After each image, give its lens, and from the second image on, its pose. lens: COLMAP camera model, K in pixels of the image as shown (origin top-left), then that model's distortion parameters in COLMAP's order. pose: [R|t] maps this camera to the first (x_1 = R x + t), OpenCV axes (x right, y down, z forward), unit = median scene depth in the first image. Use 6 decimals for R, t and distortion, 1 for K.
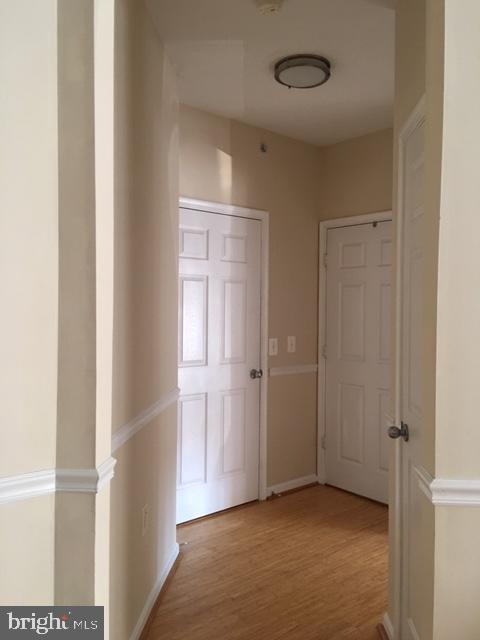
lens RADIAL K [[526.5, 0, 239.3], [0, 526.5, 318.1], [0, 0, 1]] dist [0.036994, -0.055383]
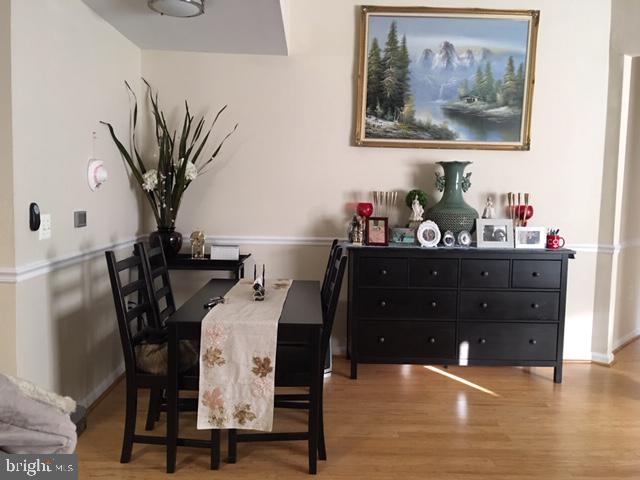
lens RADIAL K [[526.5, 0, 318.7], [0, 526.5, 236.1], [0, 0, 1]] dist [0.036994, -0.055383]
pose [[0.752363, 0.061684, -0.655855, 0.387592], [-0.018287, 0.997178, 0.072808, 0.062654], [0.658495, -0.042785, 0.751368, -2.118048]]
